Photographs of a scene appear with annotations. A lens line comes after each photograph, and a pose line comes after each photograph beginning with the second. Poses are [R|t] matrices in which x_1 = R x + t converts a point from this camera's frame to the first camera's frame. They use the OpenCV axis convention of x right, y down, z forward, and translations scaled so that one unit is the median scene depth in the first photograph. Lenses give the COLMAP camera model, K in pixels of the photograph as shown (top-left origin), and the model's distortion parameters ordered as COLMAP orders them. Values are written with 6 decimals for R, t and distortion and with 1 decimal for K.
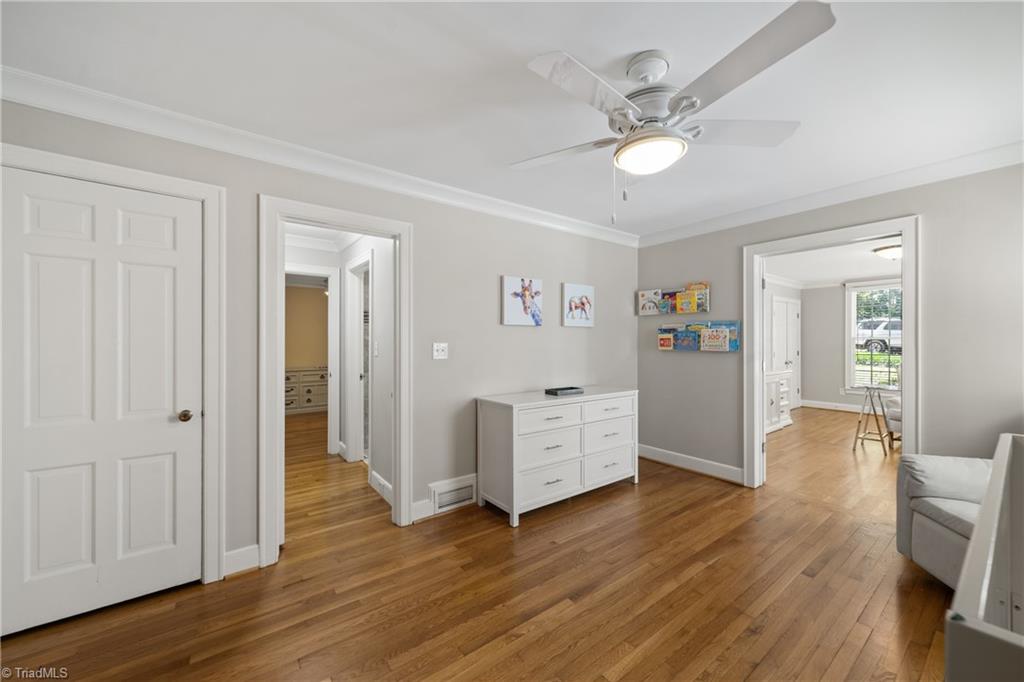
lens RADIAL K [[388.8, 0, 519.8], [0, 388.8, 346.1], [0, 0, 1]] dist [-0.000424, -0.000004]
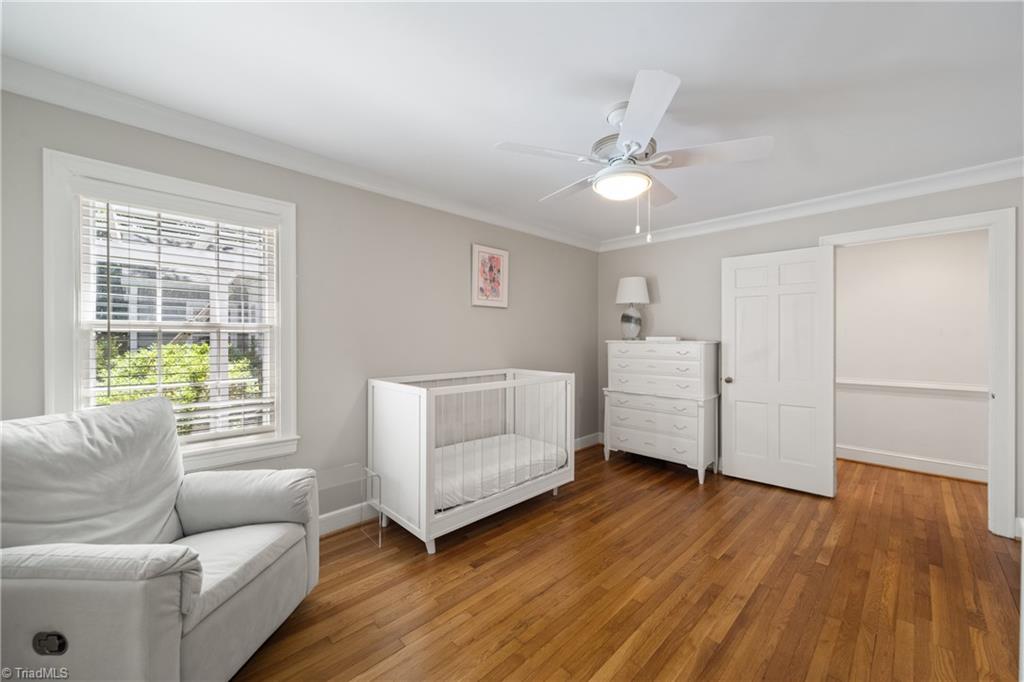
lens RADIAL K [[389.7, 0, 522.3], [0, 389.7, 338.4], [0, 0, 1]] dist [0.001694, 0.000187]
pose [[-0.990876, 0.000788, -0.134771, 0.338639], [-0.001285, 0.999882, 0.015300, -0.011095], [0.134767, 0.015333, -0.990759, 0.909262]]
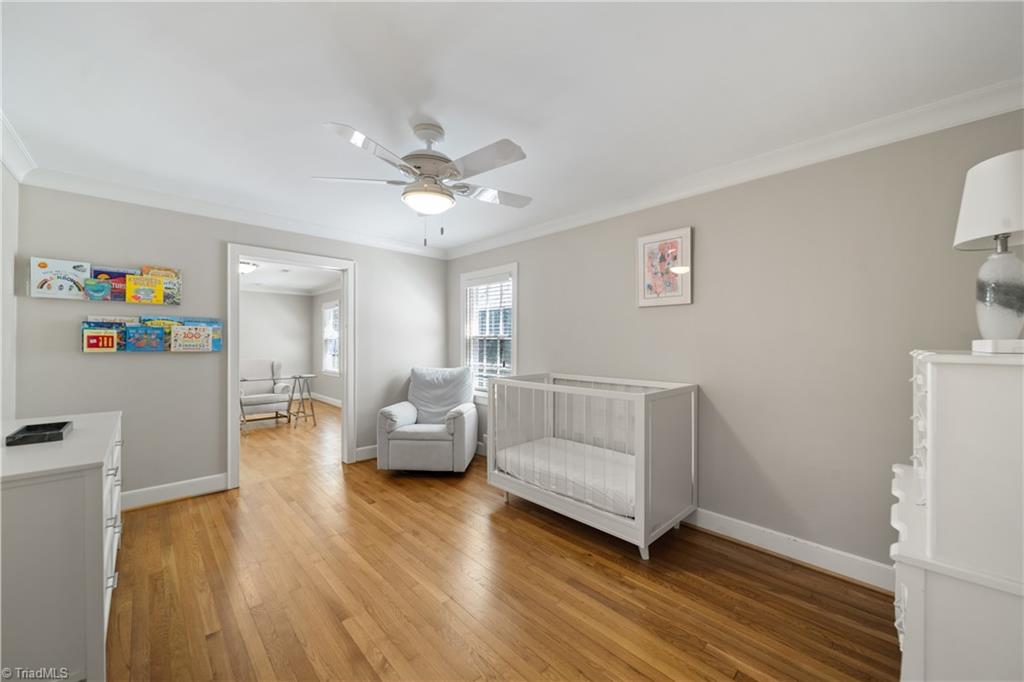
lens RADIAL K [[388.8, 0, 519.8], [0, 388.8, 346.1], [0, 0, 1]] dist [-0.000424, -0.000004]
pose [[-0.121113, -0.009188, 0.992596, -0.425847], [0.008348, 0.999912, 0.010275, -0.002284], [-0.992604, 0.009531, -0.121025, 0.354475]]
